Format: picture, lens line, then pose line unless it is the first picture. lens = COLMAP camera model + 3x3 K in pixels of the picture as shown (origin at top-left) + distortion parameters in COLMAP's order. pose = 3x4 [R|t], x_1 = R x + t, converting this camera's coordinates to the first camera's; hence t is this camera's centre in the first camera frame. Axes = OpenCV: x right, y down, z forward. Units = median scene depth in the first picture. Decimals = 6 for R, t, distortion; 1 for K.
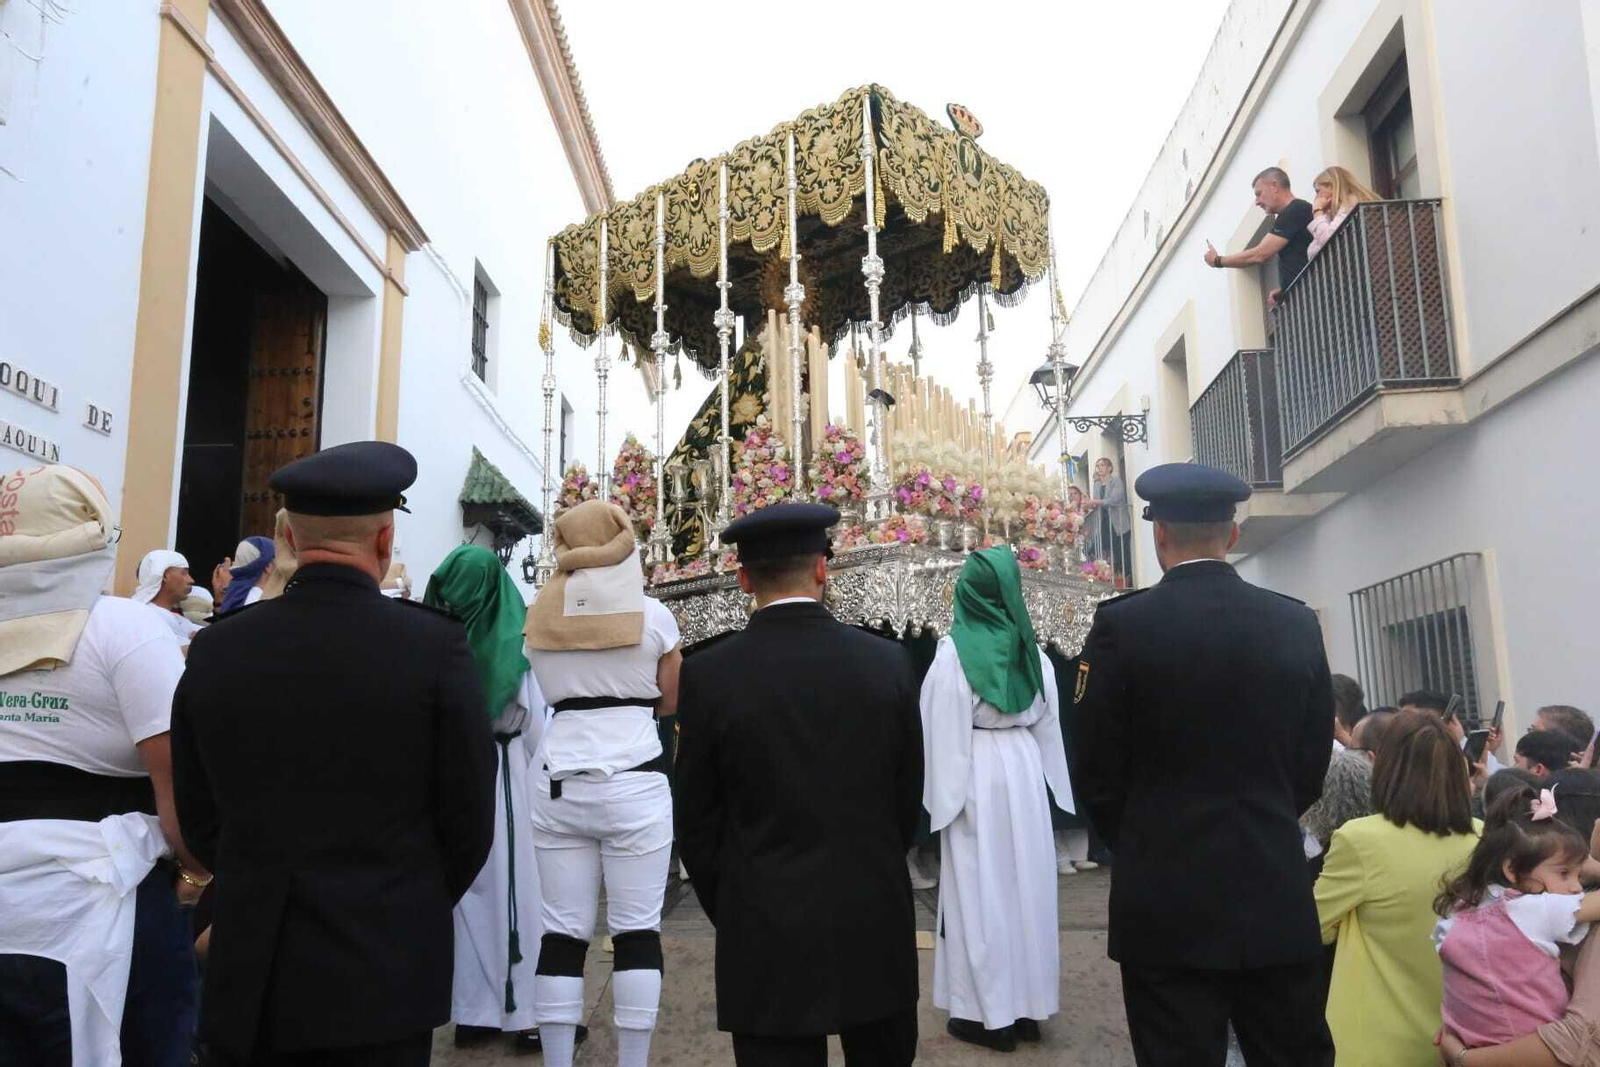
lens RADIAL K [[1271.6, 0, 800.0], [0, 1271.6, 533.5], [0, 0, 1]] dist [-0.013393, 0.048938]
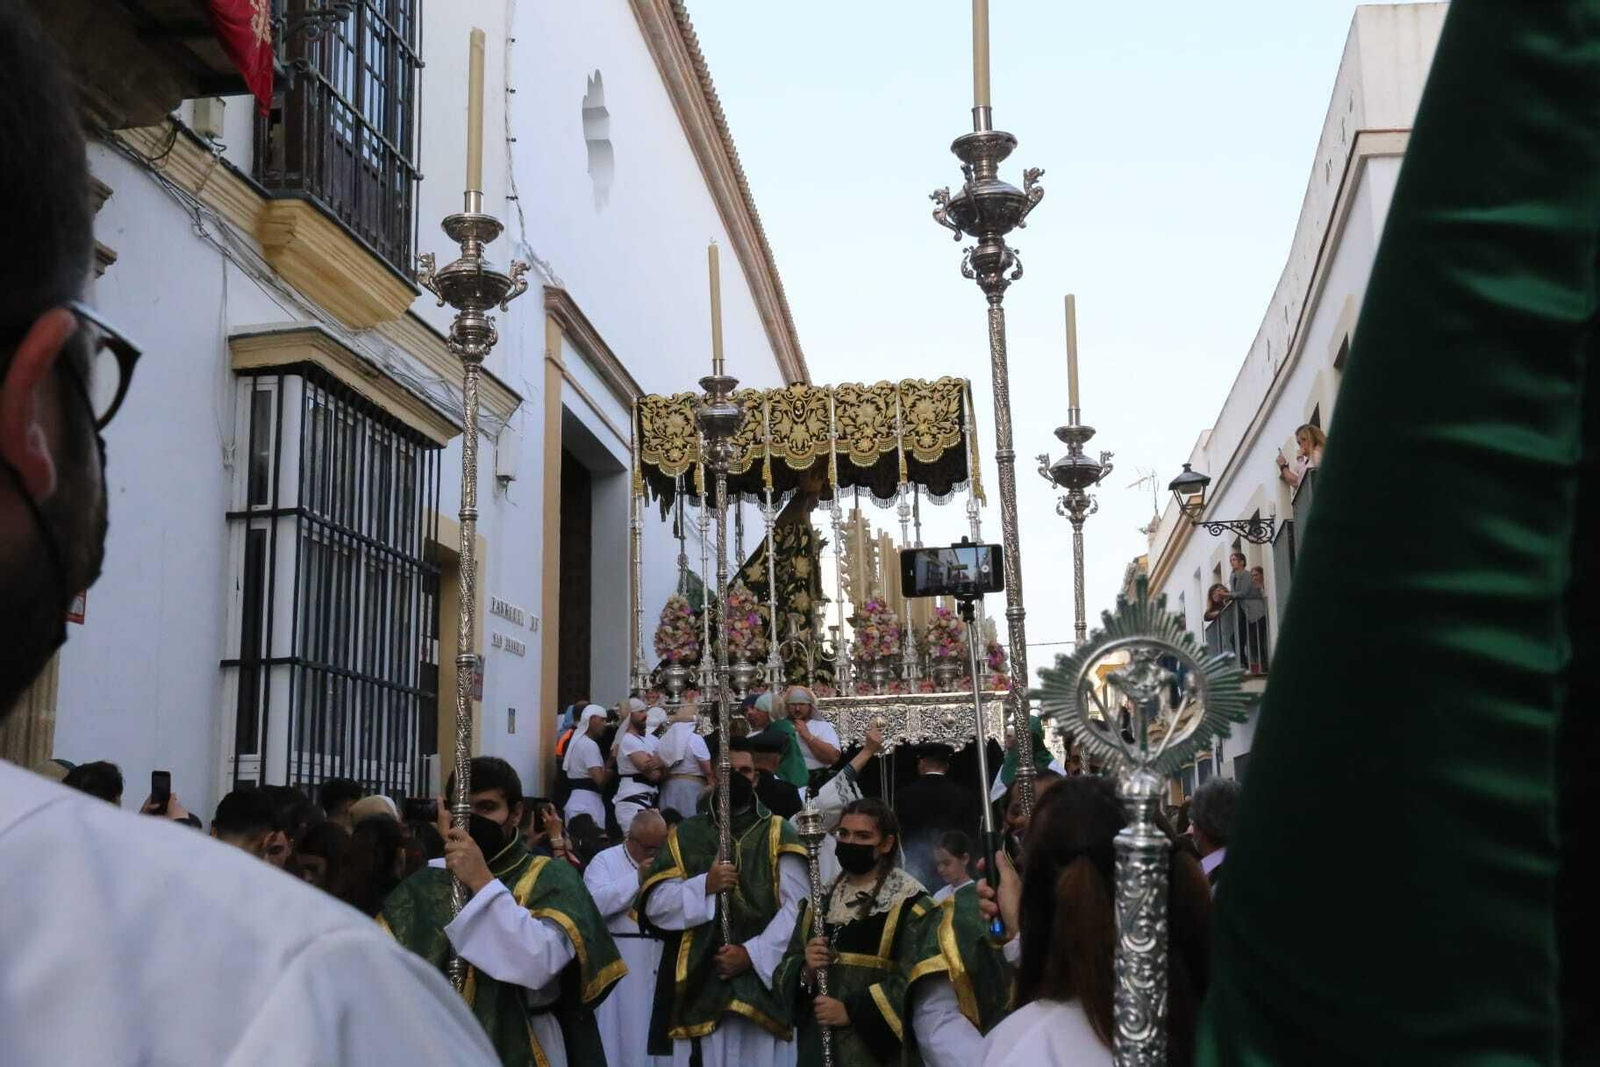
lens RADIAL K [[1755.9, 0, 803.3], [0, 1755.9, 554.7], [0, 0, 1]] dist [-0.002958, 0.008273]
pose [[0.994512, -0.024634, -0.101685, 0.021787], [0.026333, 0.999535, 0.015400, -0.125629], [0.101258, -0.017994, 0.994697, -0.760787]]
